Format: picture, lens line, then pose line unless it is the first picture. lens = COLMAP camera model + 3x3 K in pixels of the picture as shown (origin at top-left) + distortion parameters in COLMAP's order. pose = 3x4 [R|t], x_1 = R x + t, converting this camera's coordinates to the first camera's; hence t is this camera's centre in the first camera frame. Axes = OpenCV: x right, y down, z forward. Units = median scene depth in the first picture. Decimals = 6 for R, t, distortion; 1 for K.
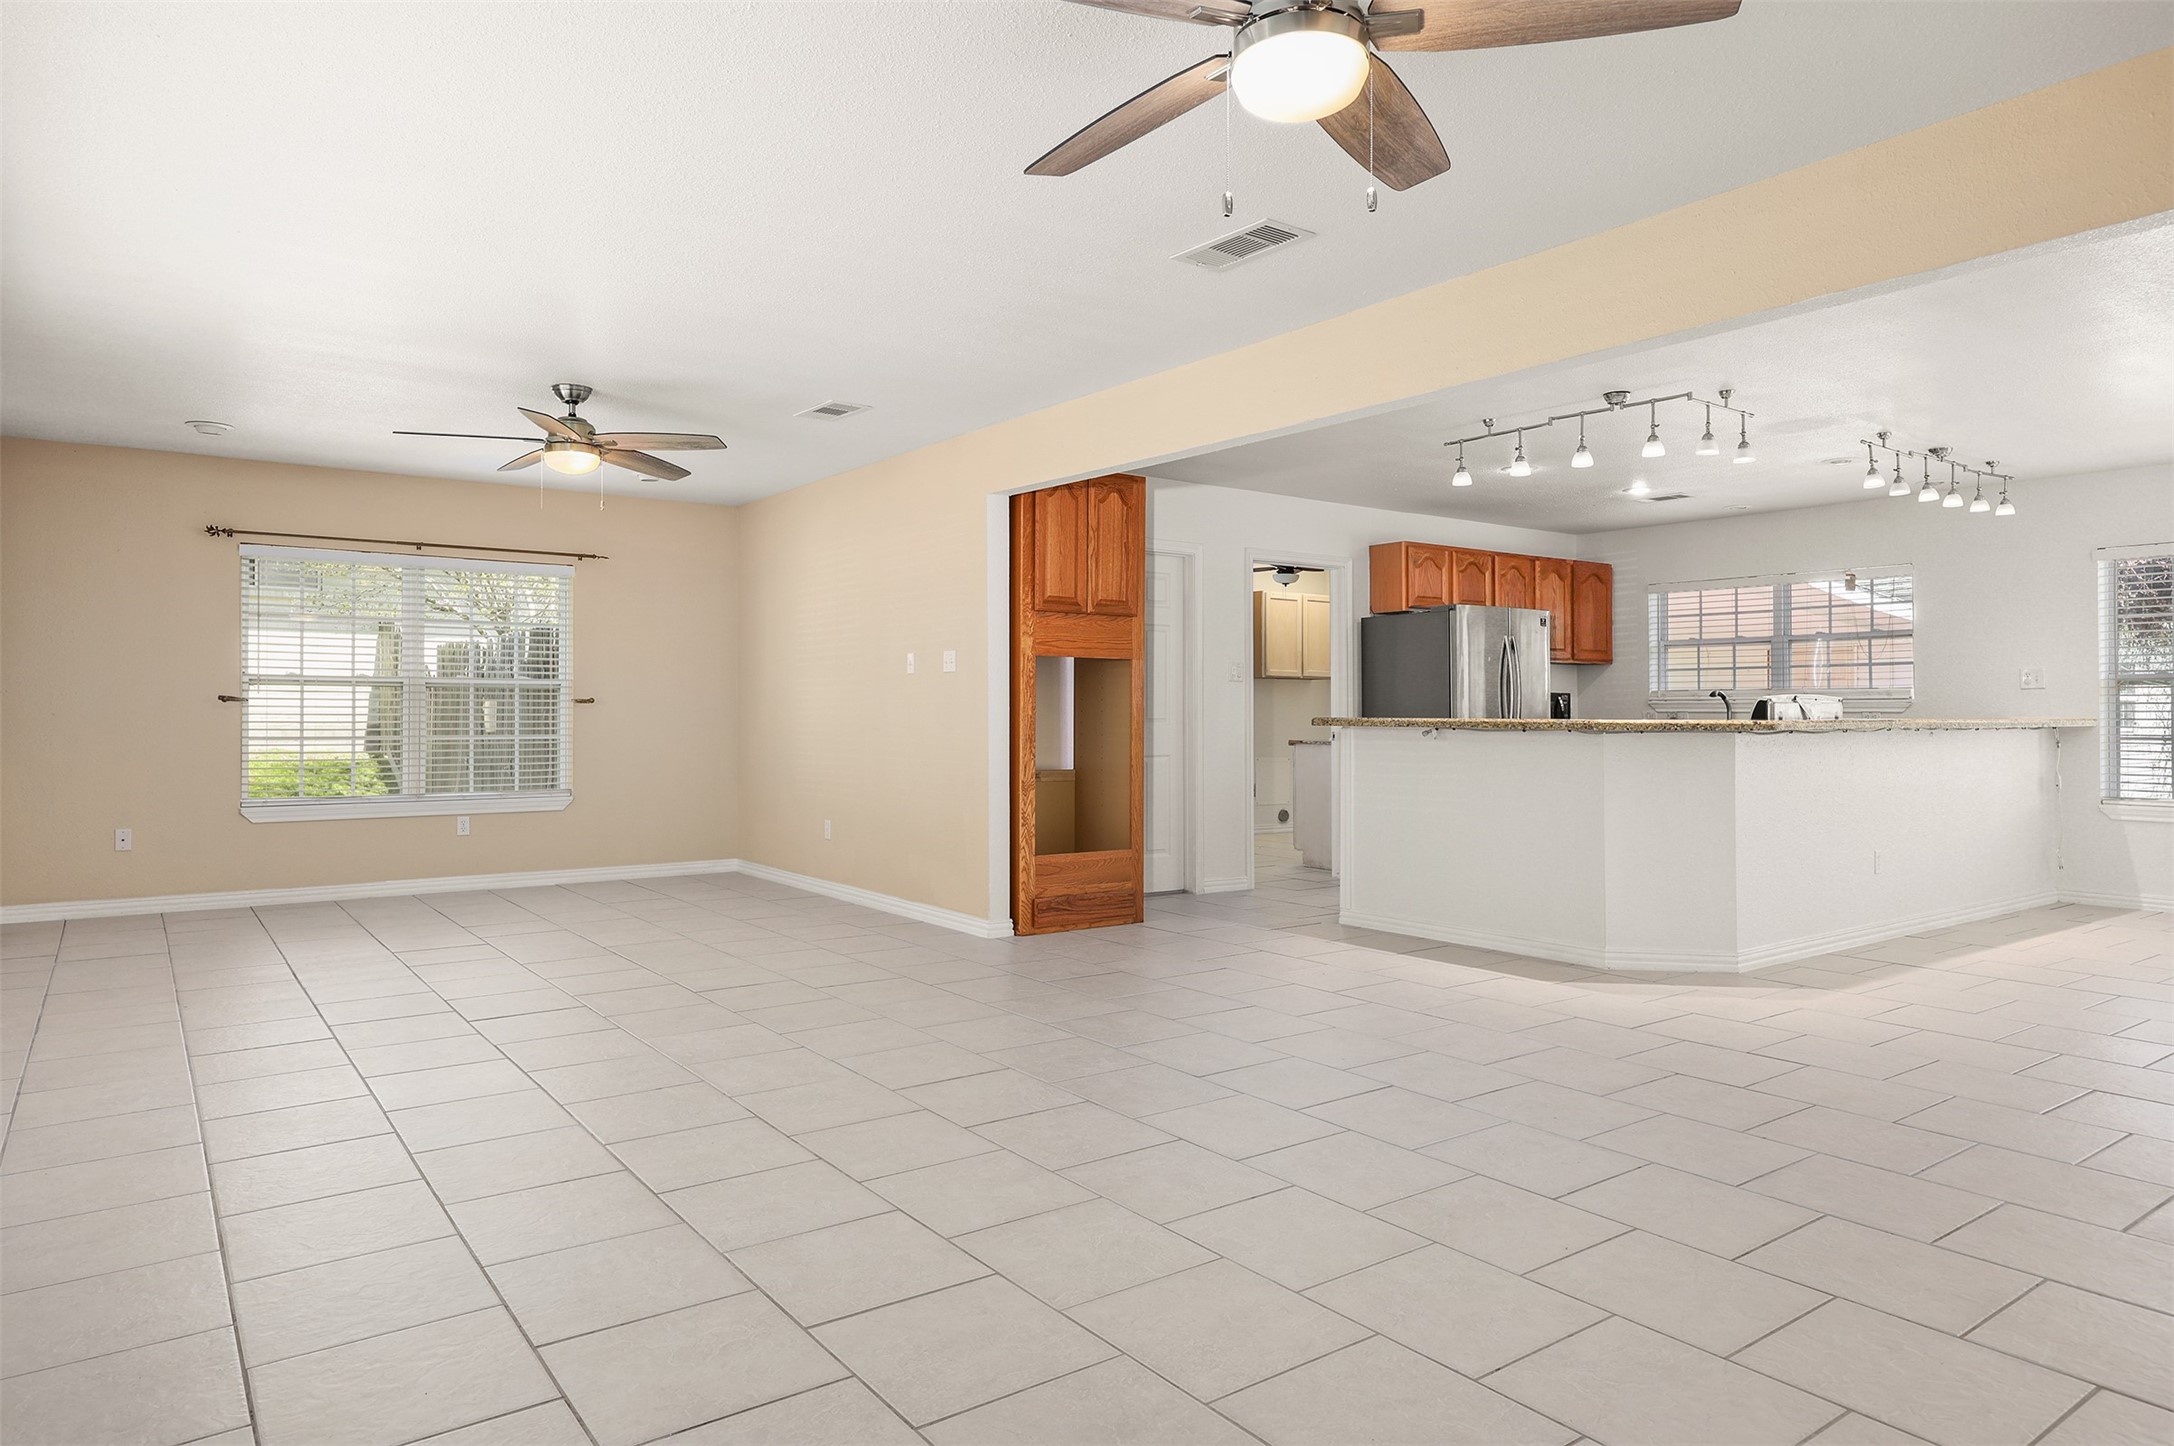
lens RADIAL K [[1325.2, 0, 1088.0], [0, 1325.2, 710.8], [0, 0, 1]] dist [-0.018778, -0.000222]
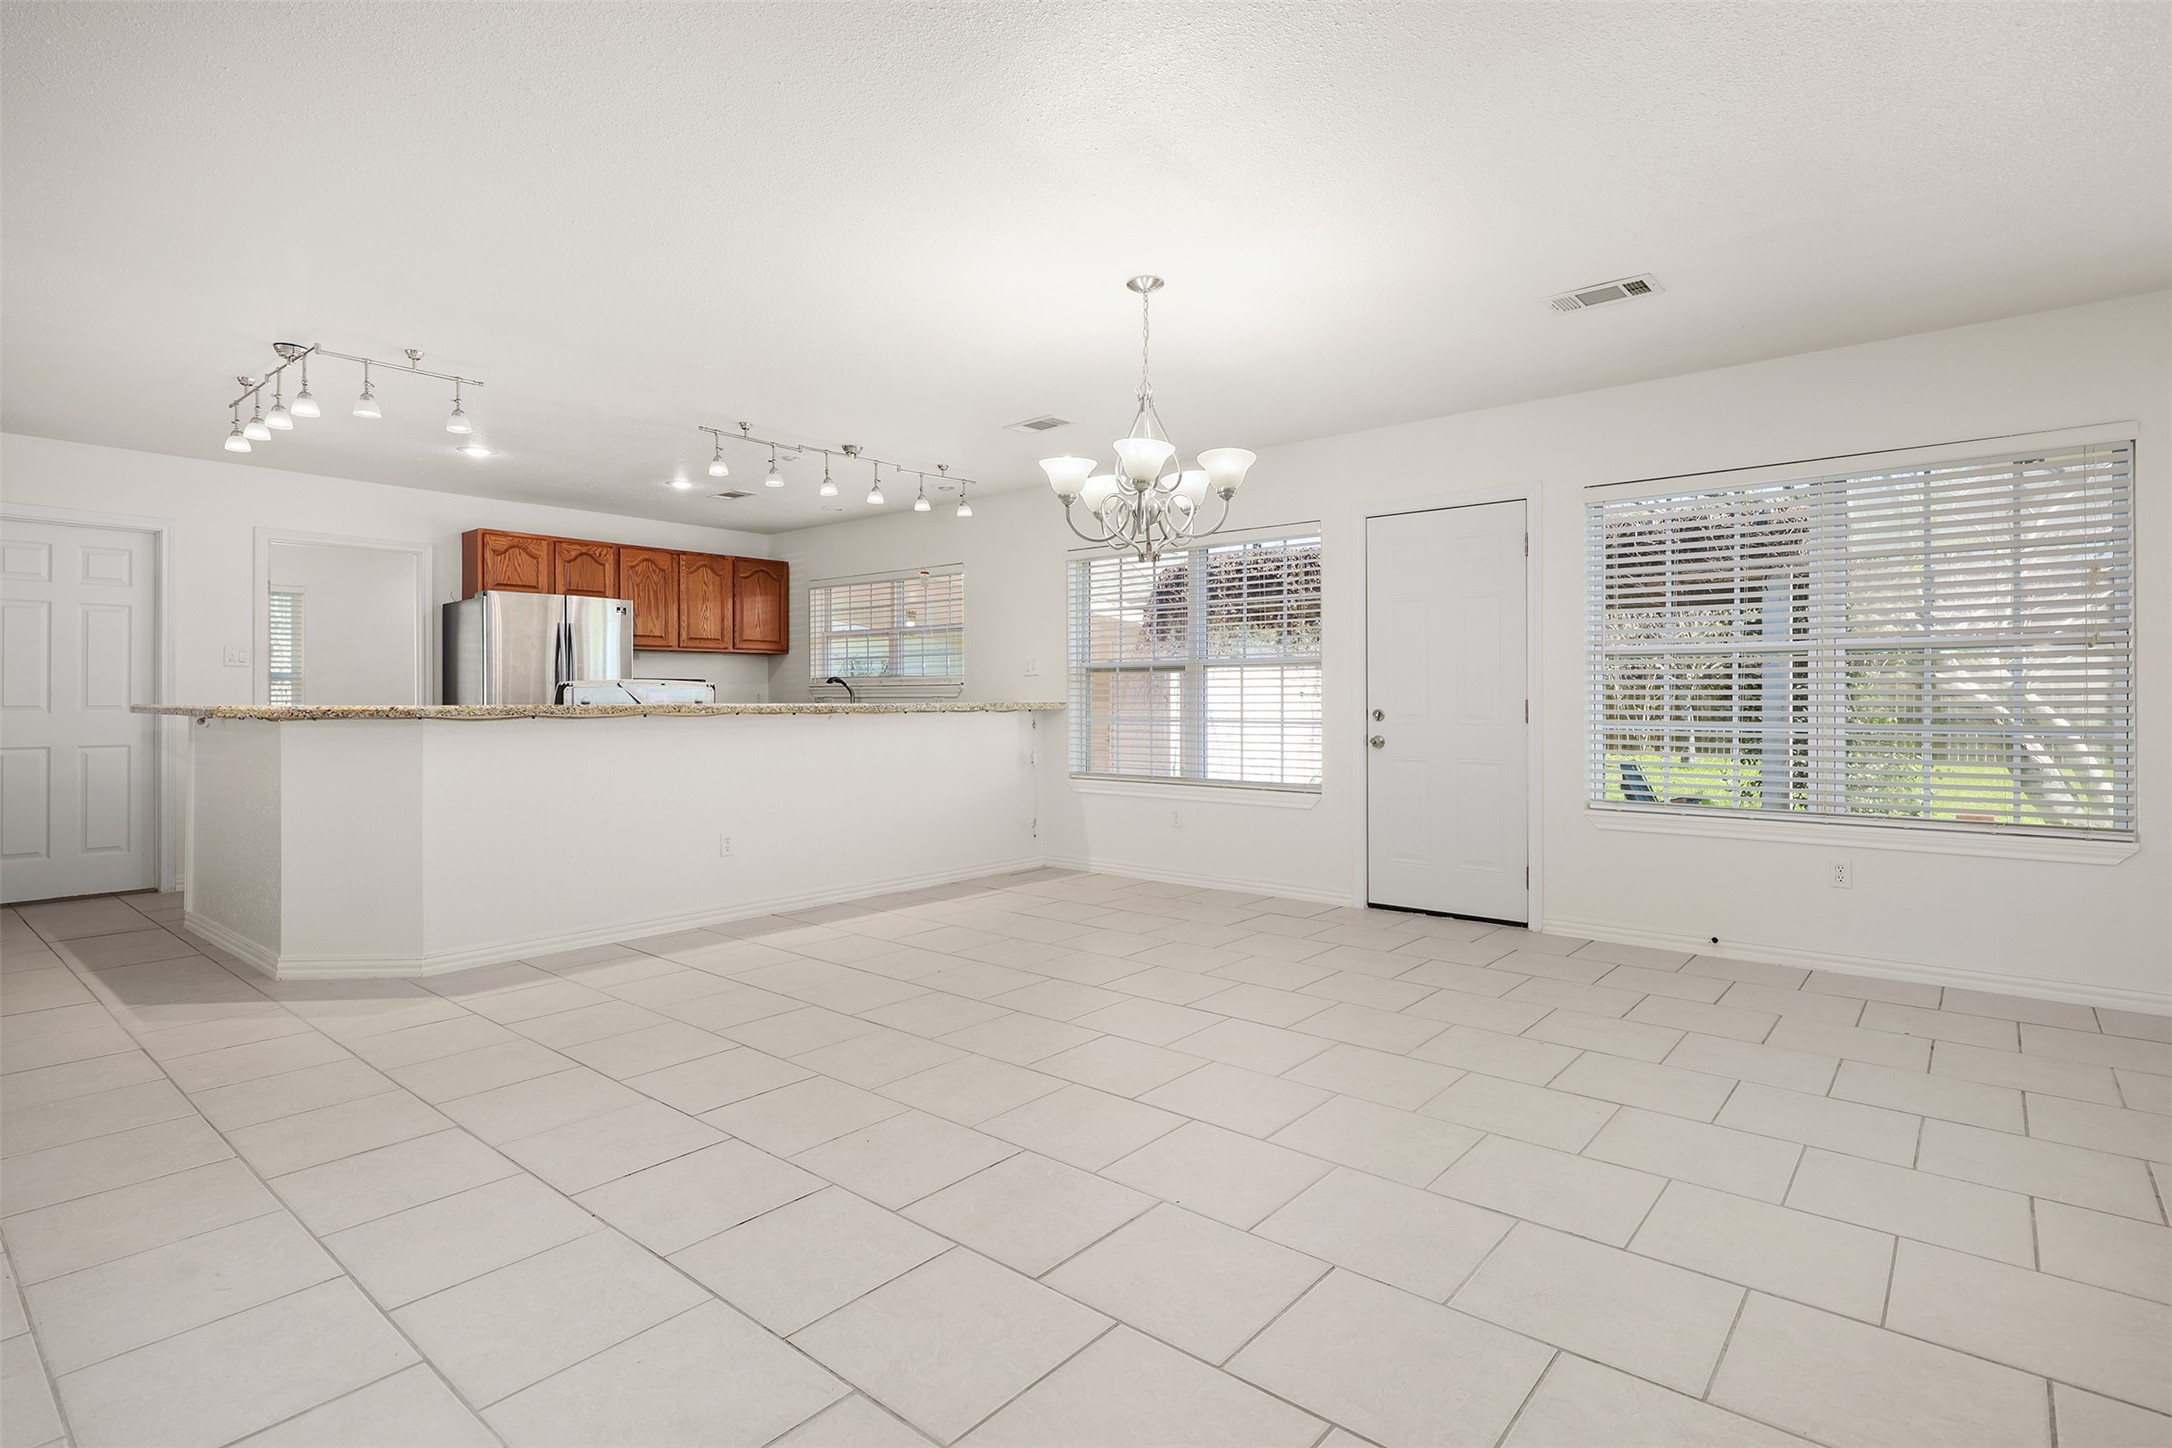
lens RADIAL K [[1051.5, 0, 1084.5], [0, 1051.5, 711.7], [0, 0, 1]] dist [0.000056, -0.000387]
pose [[0.971779, -0.006818, 0.235795, 0.489378], [0.003932, 0.999912, 0.012708, 0.002846], [-0.235860, -0.011422, 0.971720, 0.111206]]
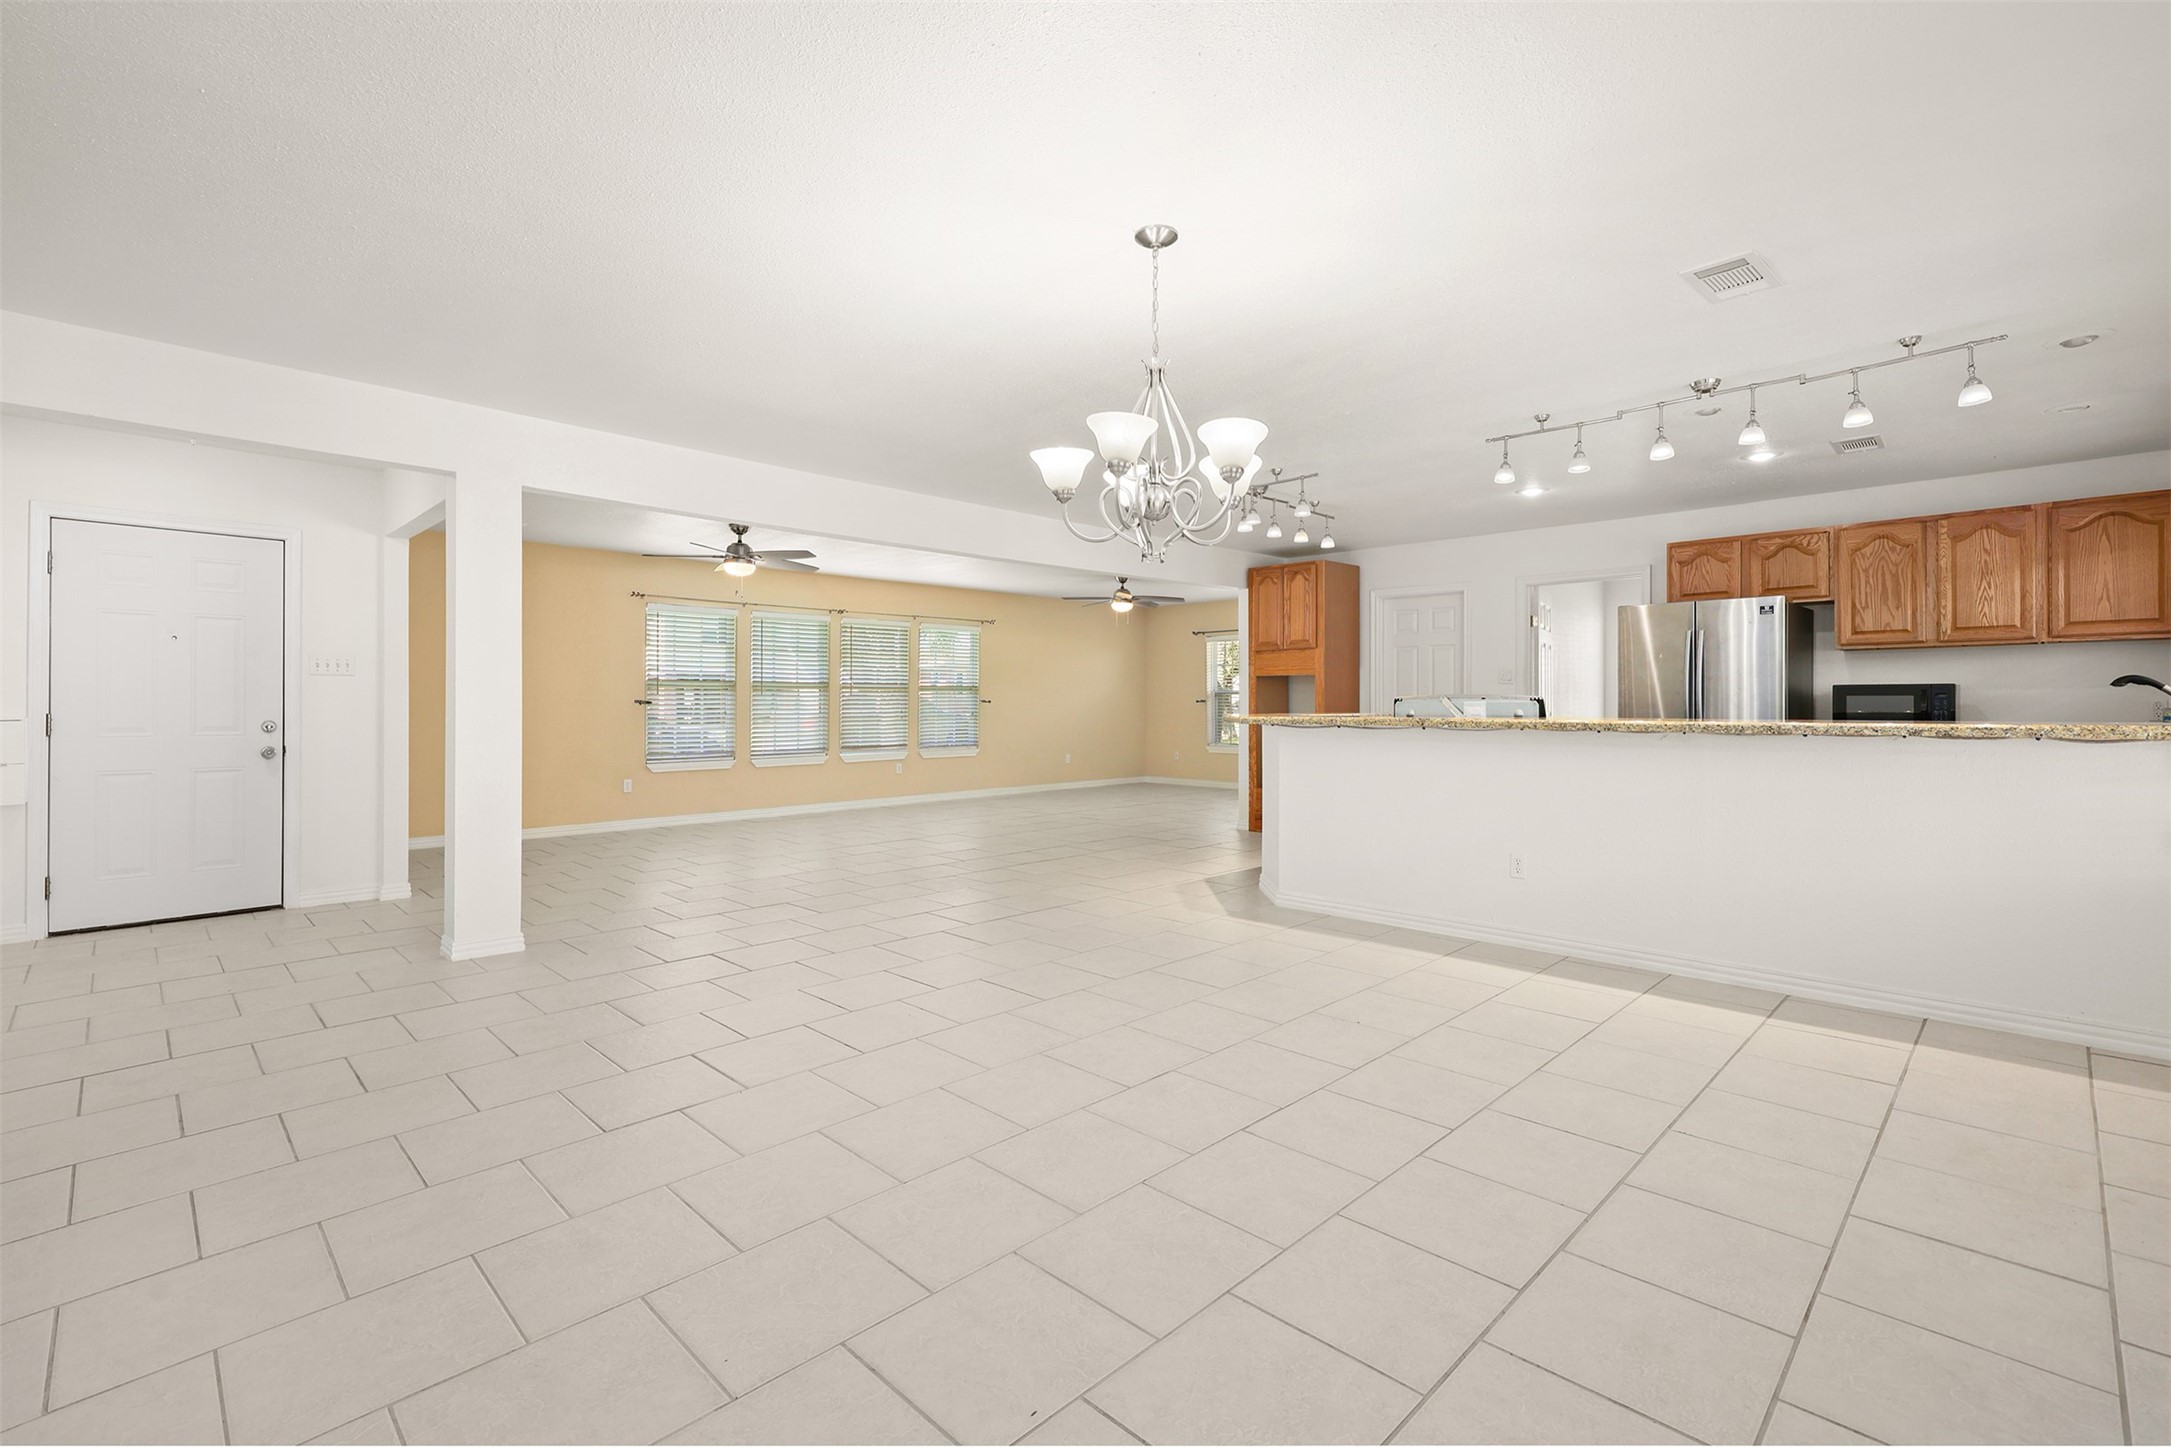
lens RADIAL K [[979.9, 0, 1085.5], [0, 979.9, 703.4], [0, 0, 1]] dist [-0.001428, -0.000221]
pose [[0.155894, -0.000767, -0.987774, 0.914424], [0.002792, 0.999996, -0.000336, -0.003373], [0.987770, -0.002705, 0.155895, 0.421063]]
